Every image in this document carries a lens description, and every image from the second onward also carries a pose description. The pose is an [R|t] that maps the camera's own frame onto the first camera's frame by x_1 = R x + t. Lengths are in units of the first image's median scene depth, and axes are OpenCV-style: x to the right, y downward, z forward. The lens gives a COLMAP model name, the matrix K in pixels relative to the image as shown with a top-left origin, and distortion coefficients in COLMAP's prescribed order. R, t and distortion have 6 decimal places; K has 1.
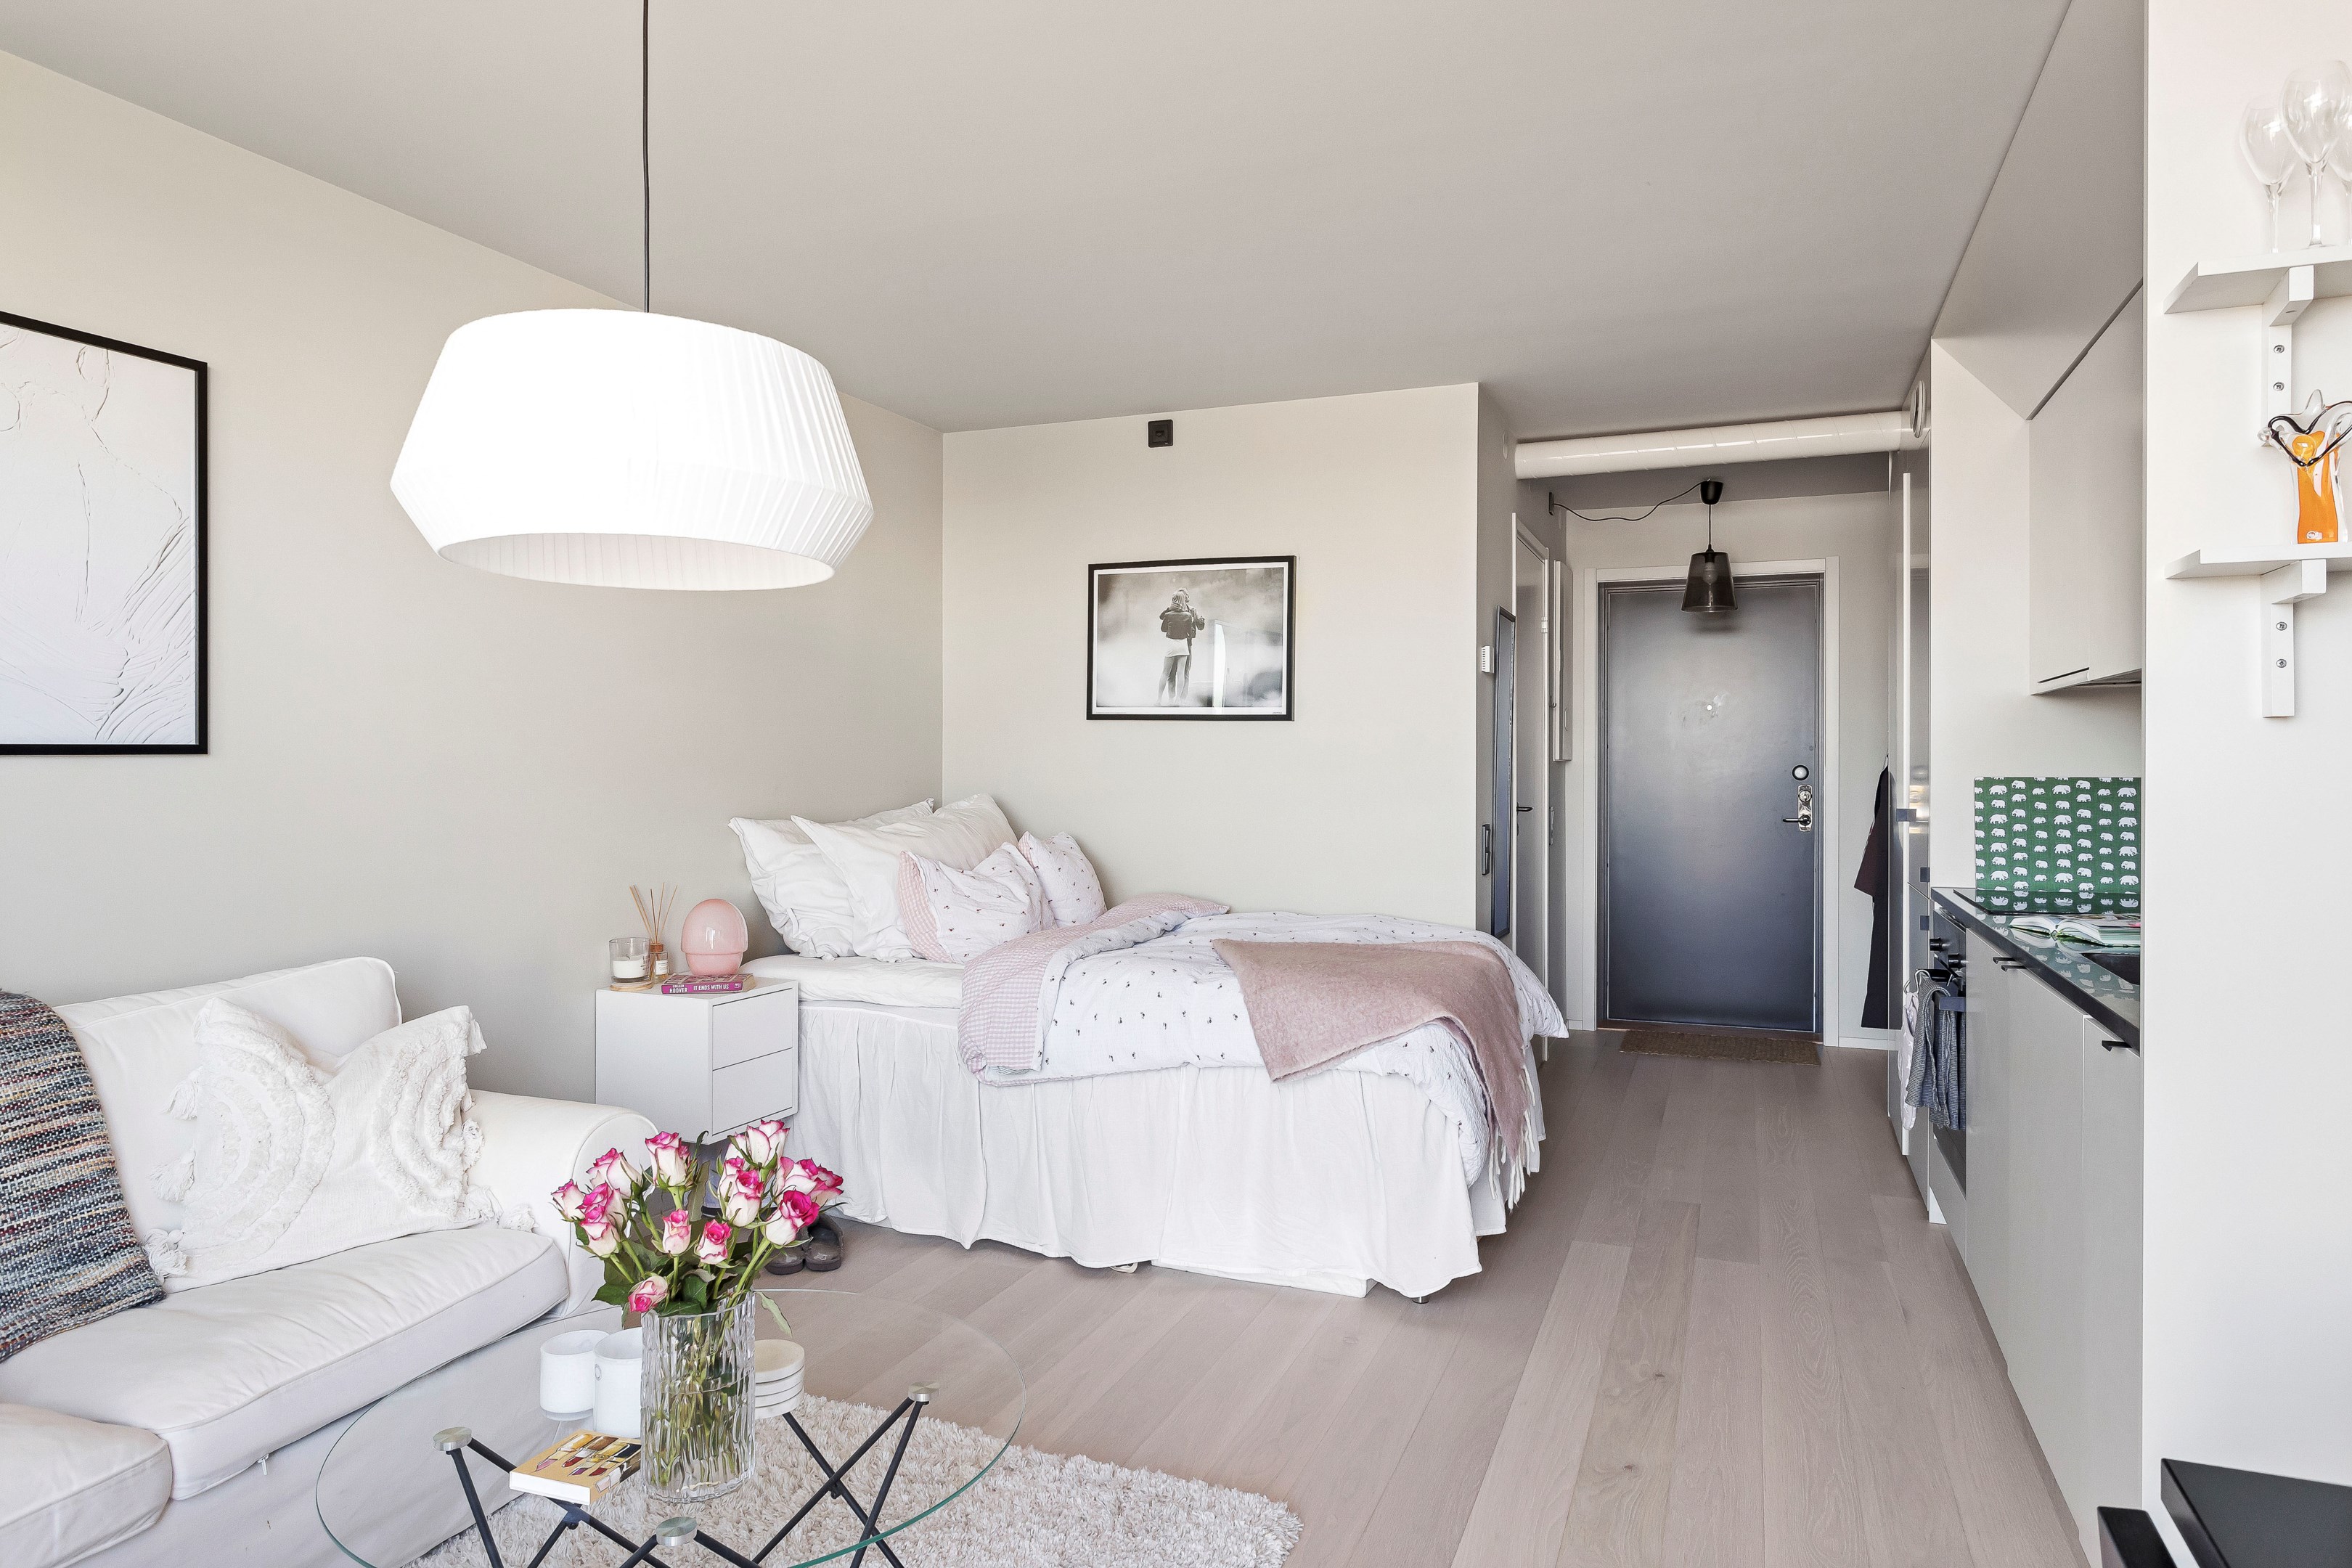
lens RADIAL K [[1458.7, 0, 1171.7], [0, 1458.7, 776.0], [0, 0, 1]] dist [-0.007543, 0.004213]
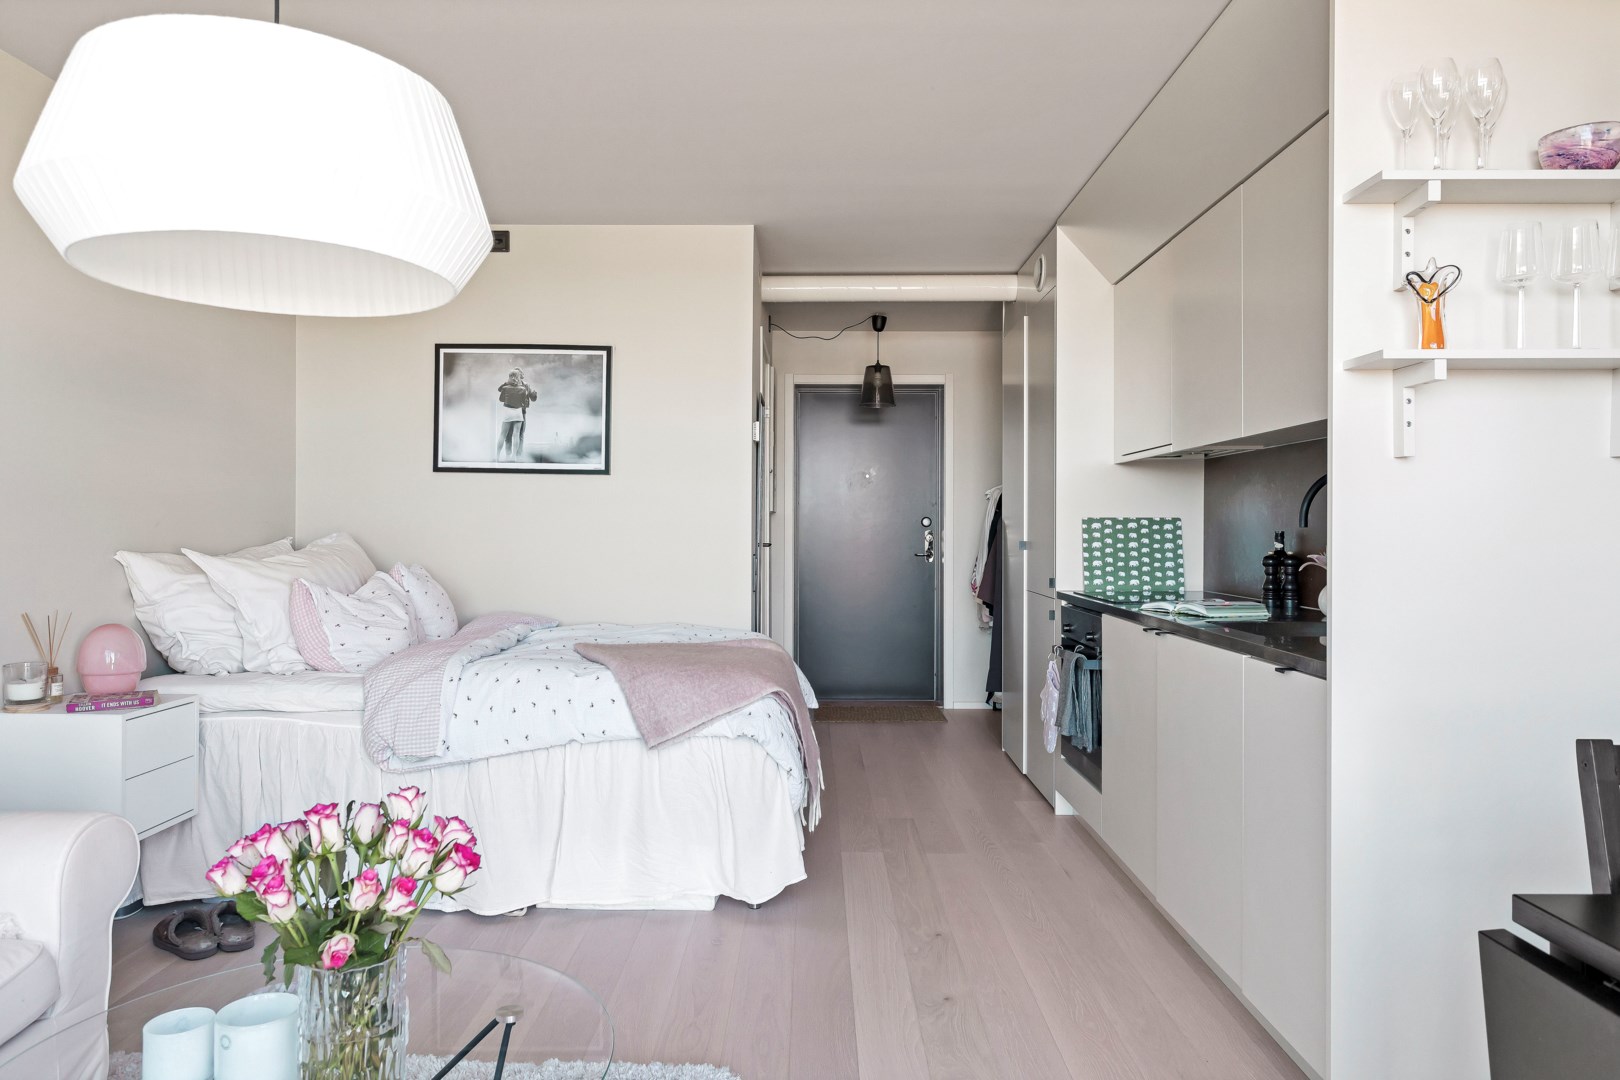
lens RADIAL K [[1096.9, 0, 813.5], [0, 1096.9, 536.6], [0, 0, 1]] dist [0.000243, 0.002526]
pose [[0.926989, -0.001554, 0.375085, -0.139525], [0.001837, 0.999998, -0.000397, 0.021103], [-0.375084, 0.001057, 0.926990, 0.048328]]
